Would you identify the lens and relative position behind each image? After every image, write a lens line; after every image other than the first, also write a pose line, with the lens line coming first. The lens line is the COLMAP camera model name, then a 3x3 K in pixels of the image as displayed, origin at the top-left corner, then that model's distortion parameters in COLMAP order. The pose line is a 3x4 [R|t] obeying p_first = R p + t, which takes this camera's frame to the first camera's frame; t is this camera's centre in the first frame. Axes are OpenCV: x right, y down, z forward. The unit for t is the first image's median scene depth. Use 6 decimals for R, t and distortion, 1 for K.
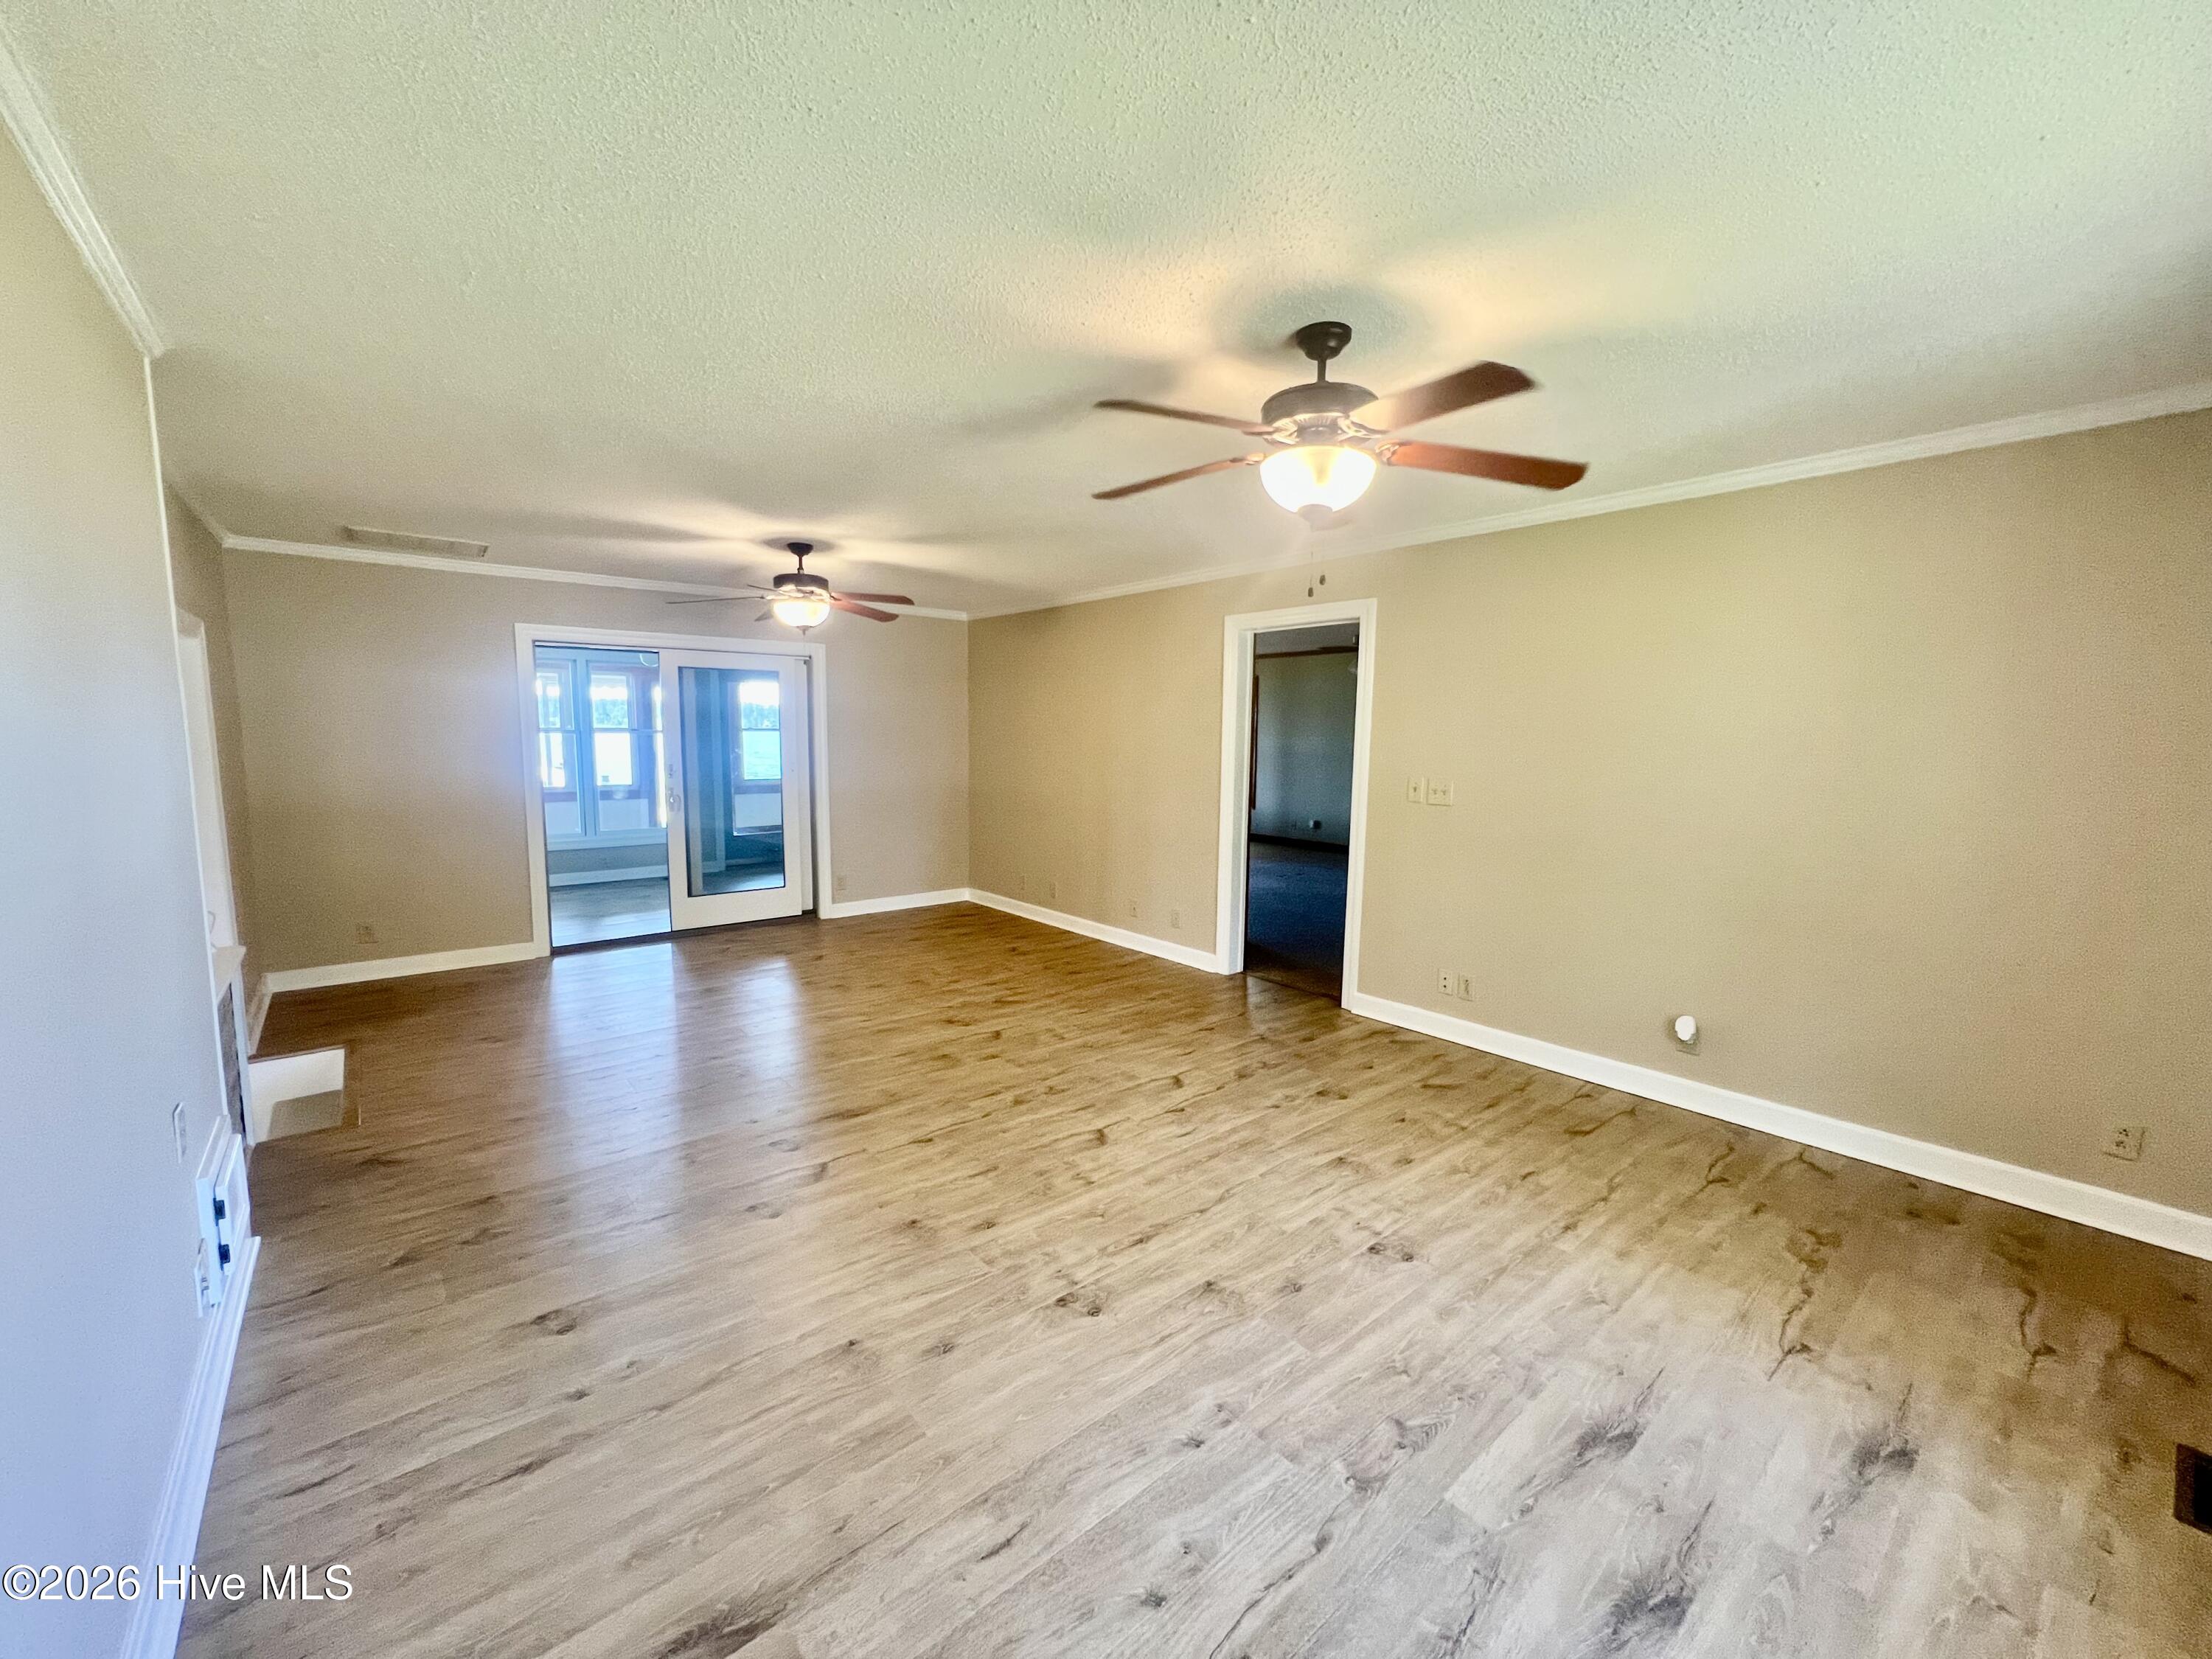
lens RADIAL K [[882.3, 0, 1093.3], [0, 882.3, 831.6], [0, 0, 1]] dist [-0.003826, 0.001093]
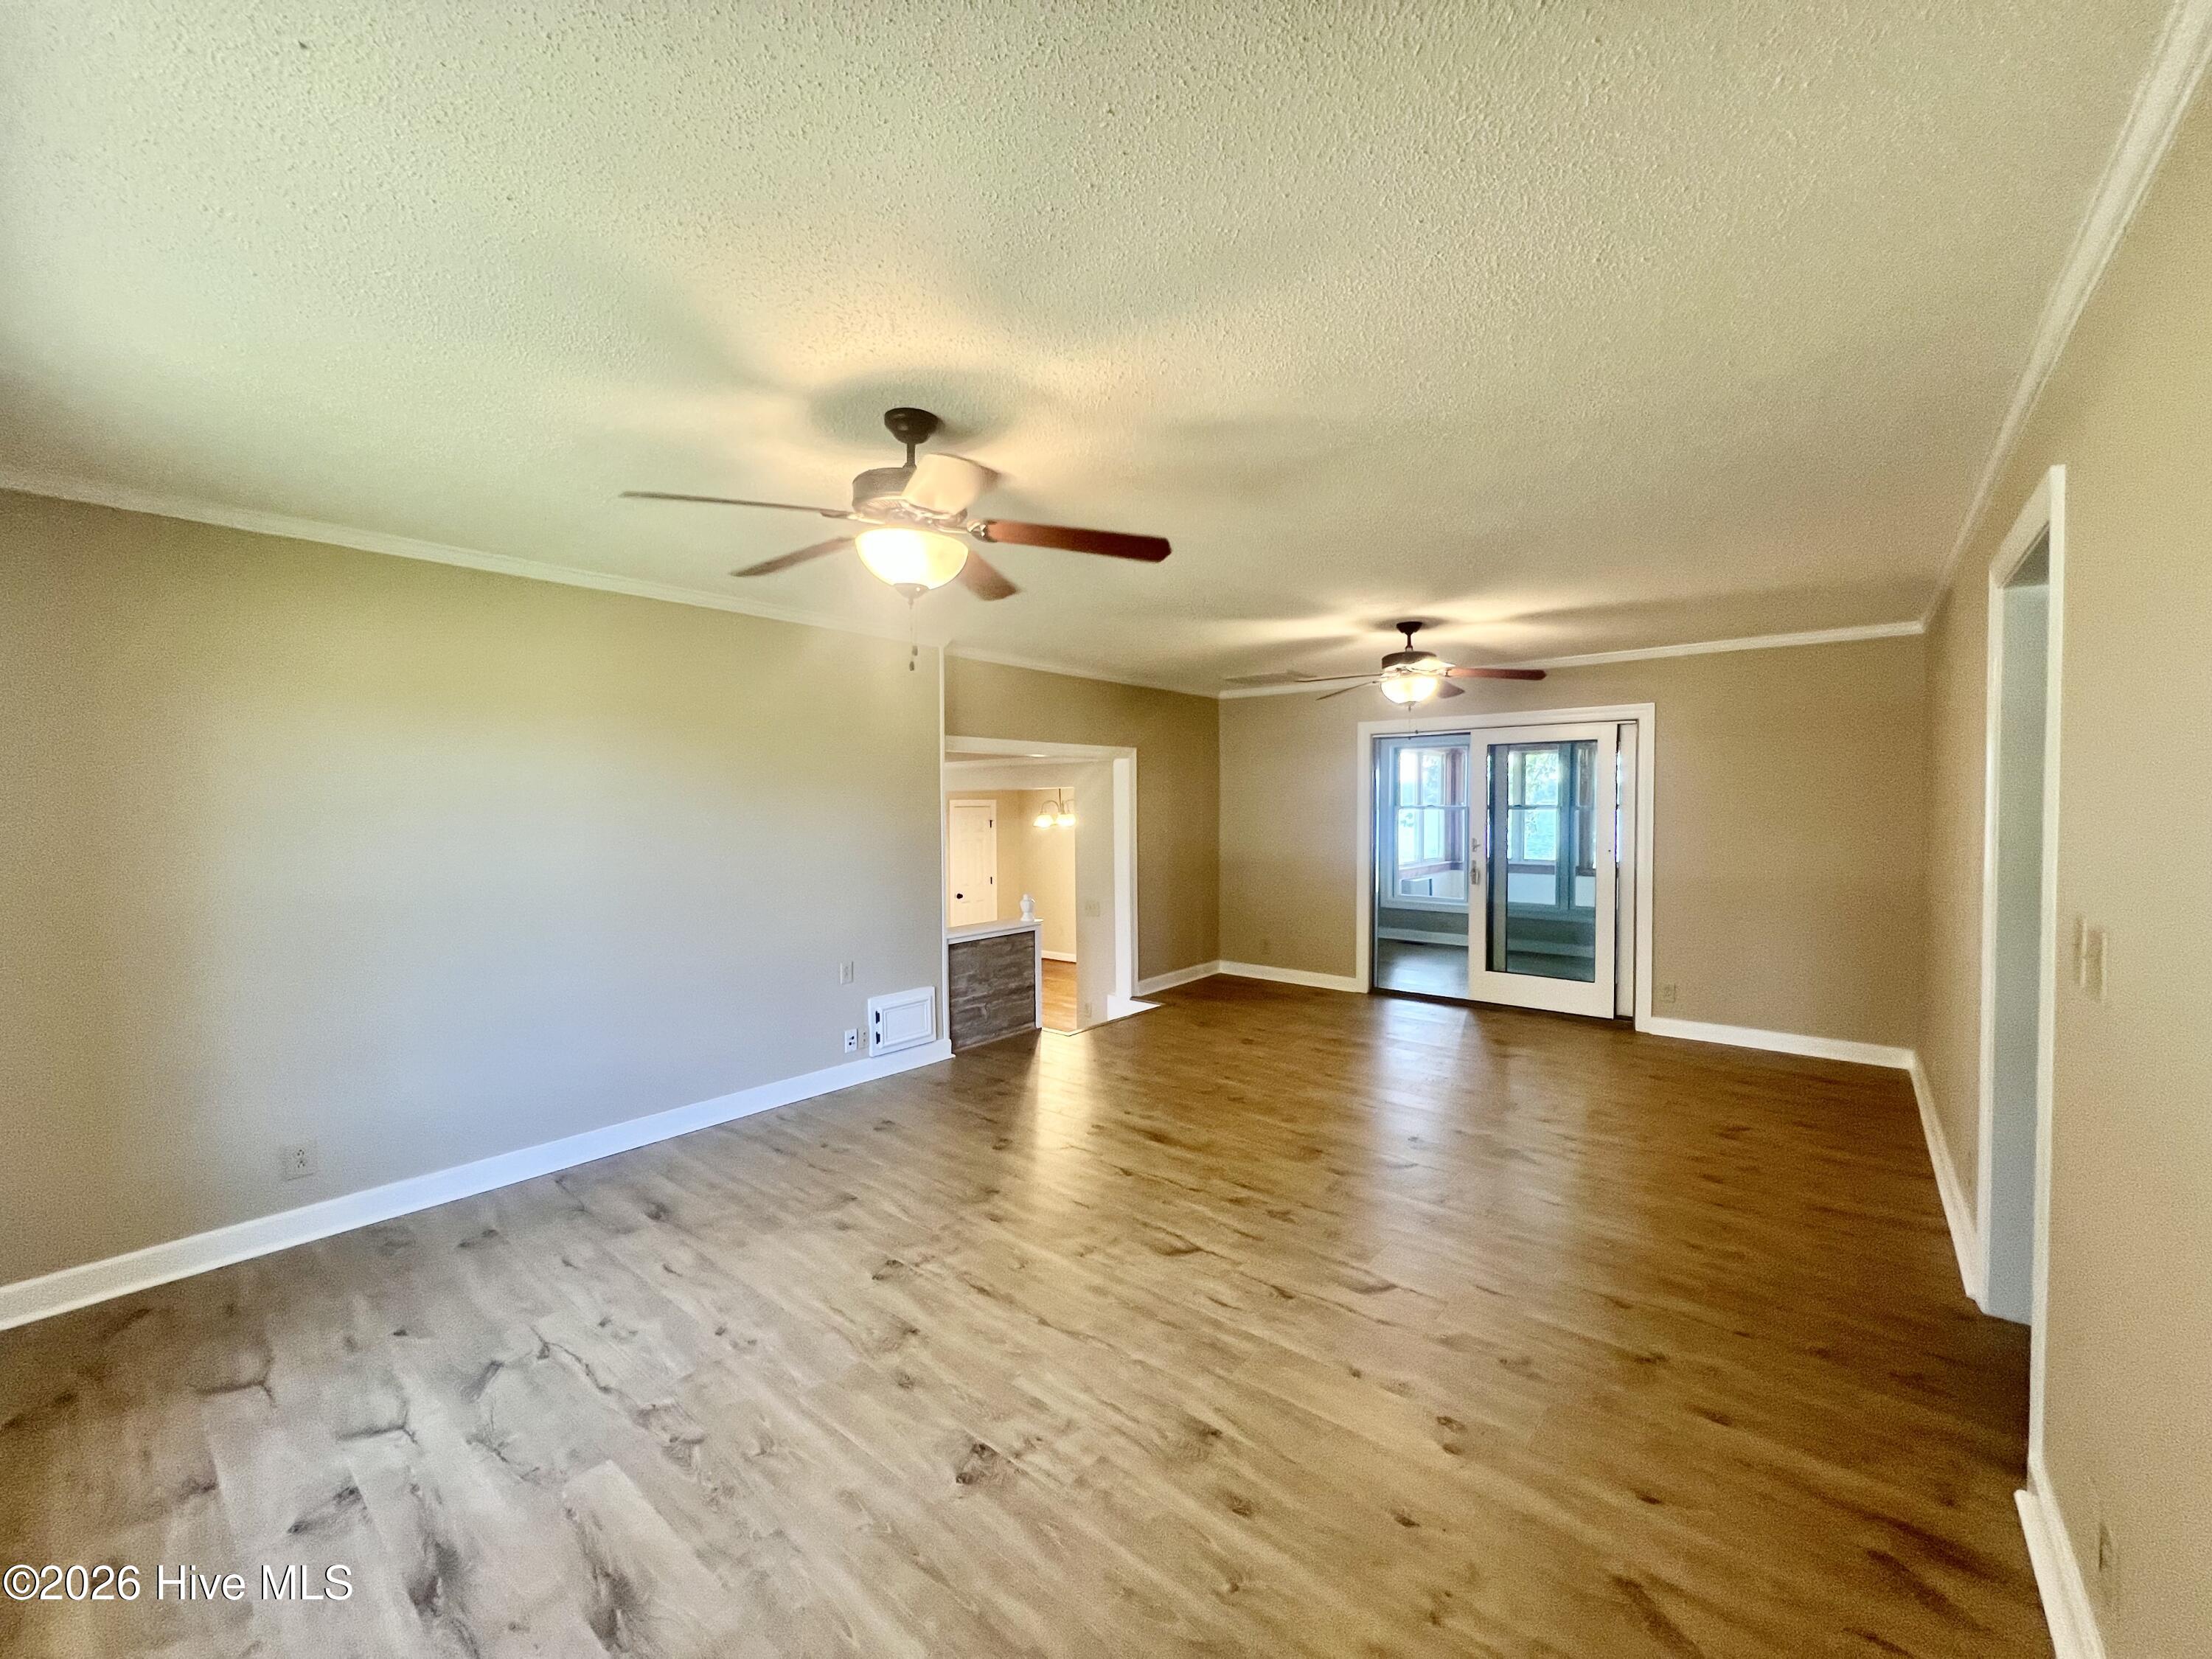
lens RADIAL K [[882.3, 0, 1099.1], [0, 882.3, 836.9], [0, 0, 1]] dist [-0.003826, 0.001093]
pose [[0.182850, 0.026768, -0.982776, 0.792416], [-0.107642, 0.994165, 0.007051, -0.065595], [0.977230, 0.104498, 0.184664, 0.646203]]
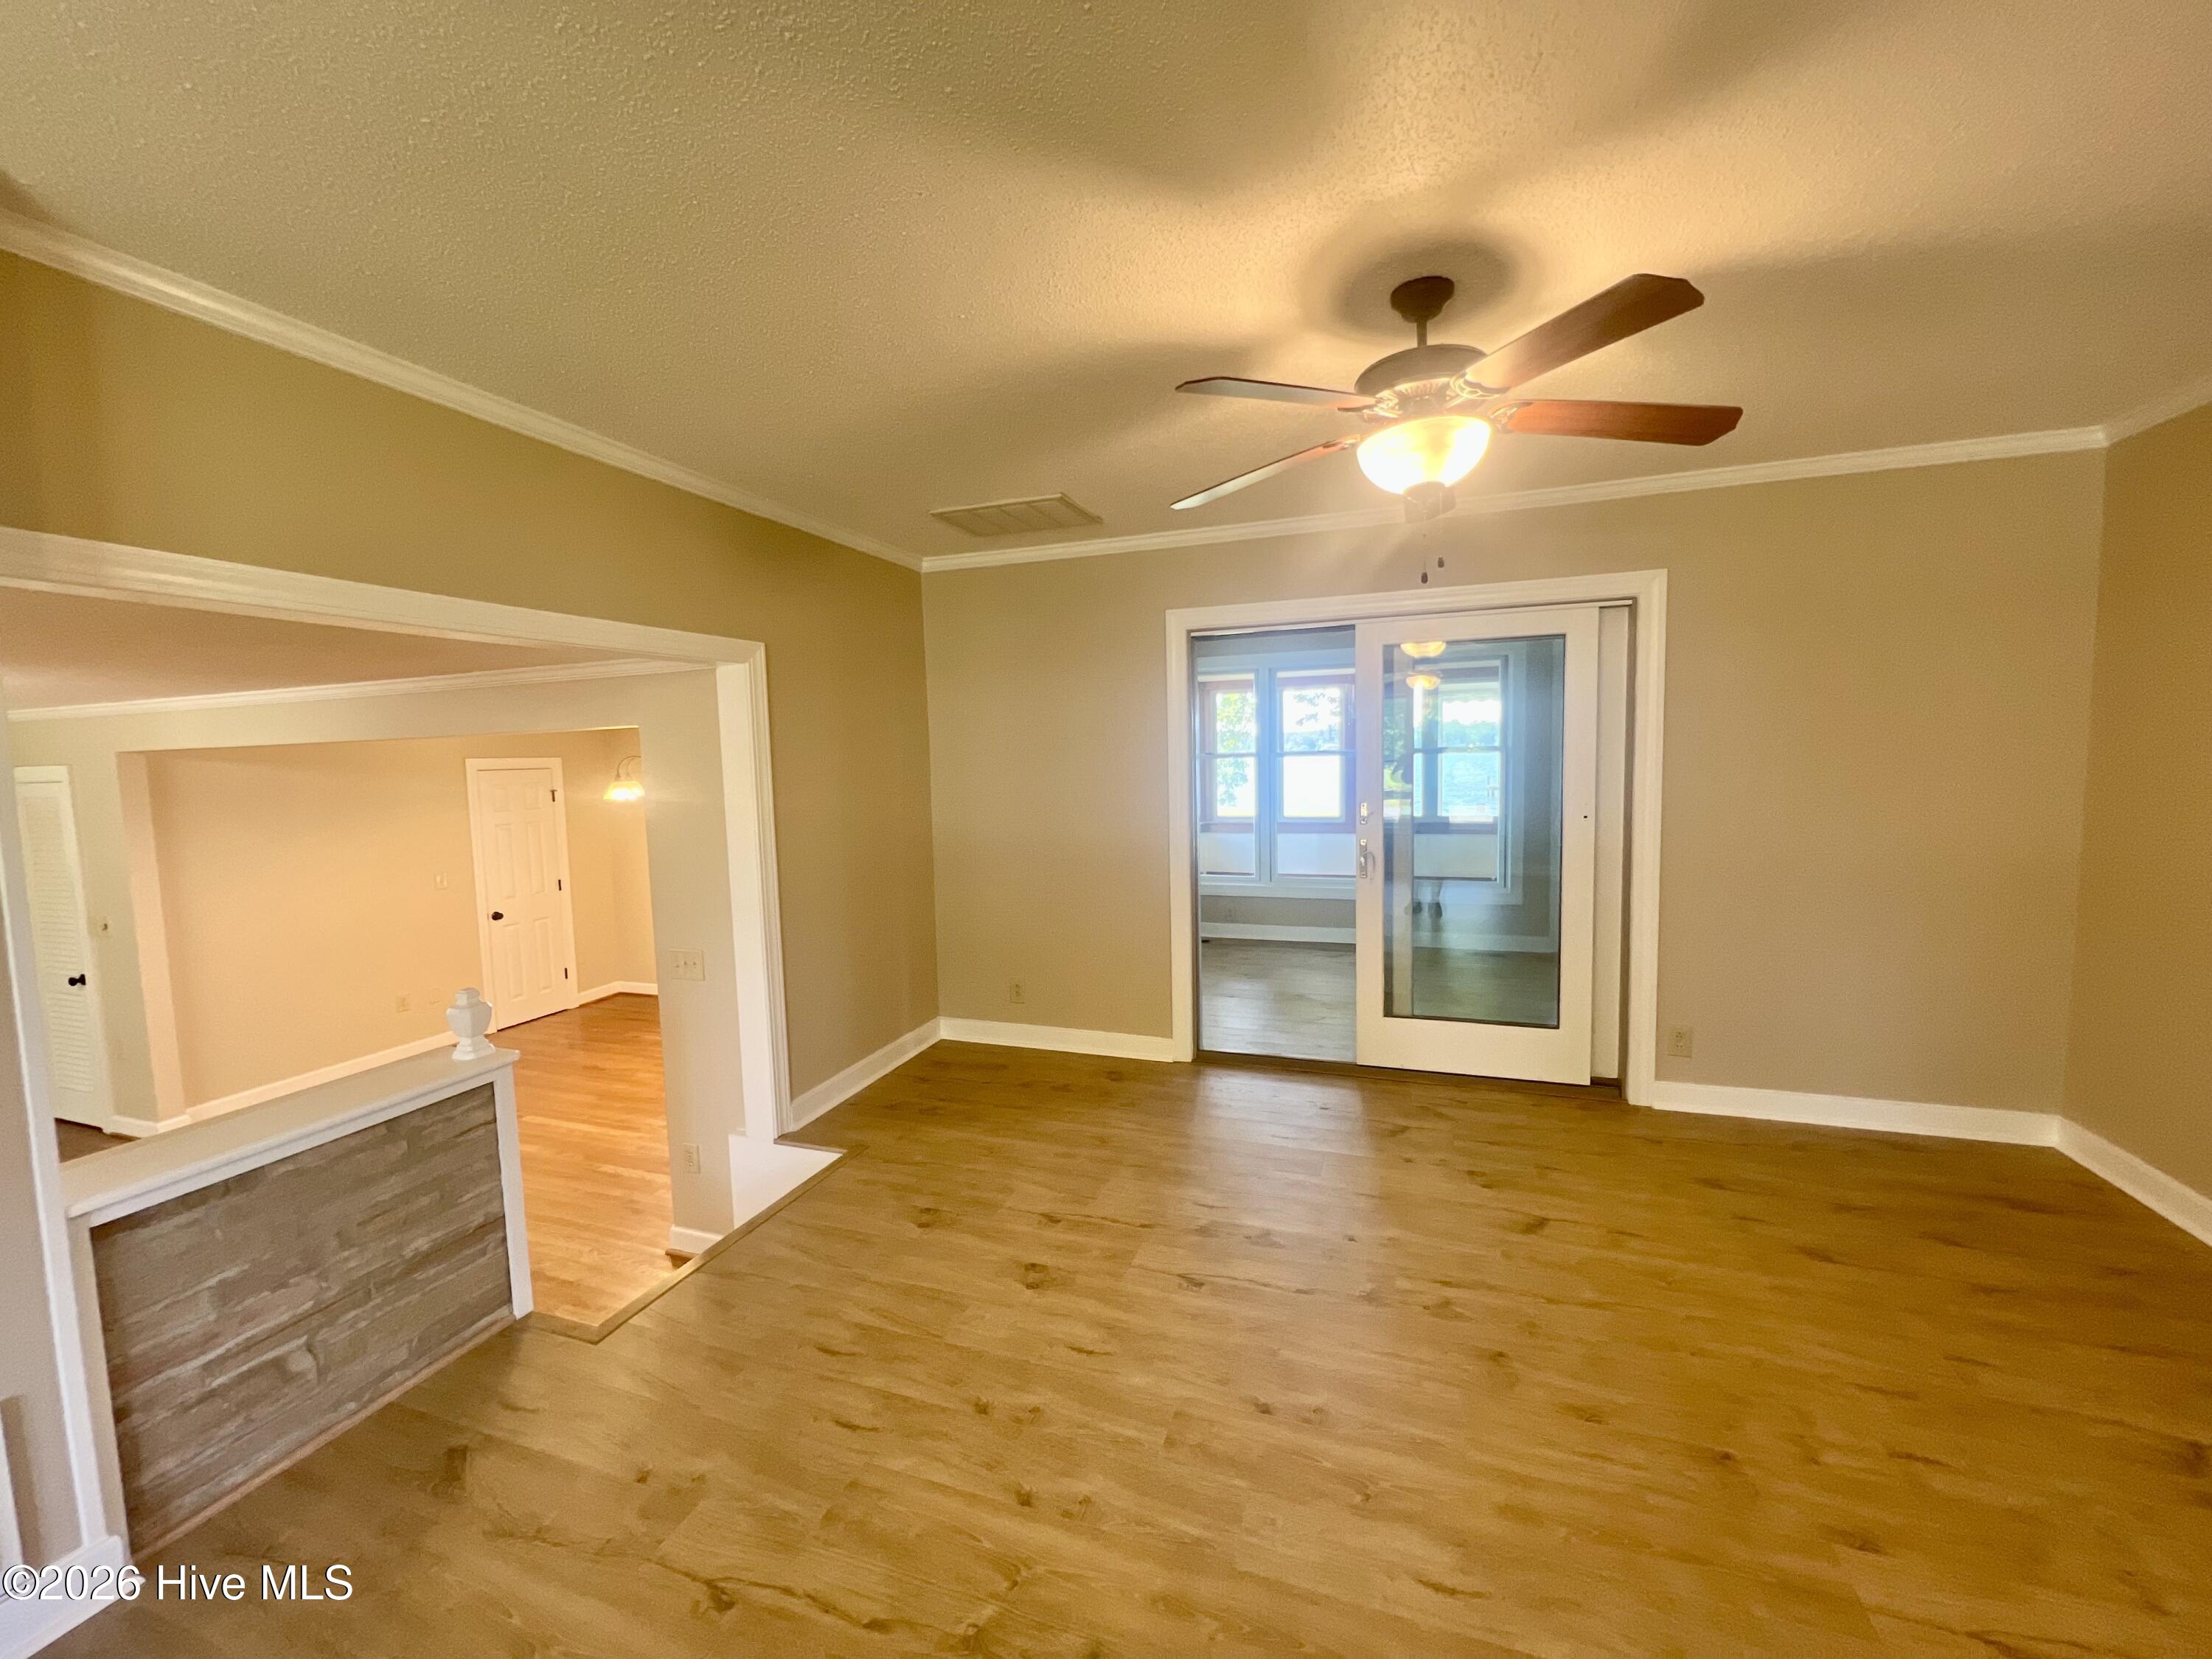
lens RADIAL K [[888.3, 0, 1104.5], [0, 888.3, 823.2], [0, 0, 1]] dist [-0.000030, 0.000709]
pose [[0.516905, 0.043935, -0.854915, -0.057250], [-0.069184, 0.997559, 0.009435, -0.094136], [0.853243, 0.054270, 0.518683, 0.885918]]
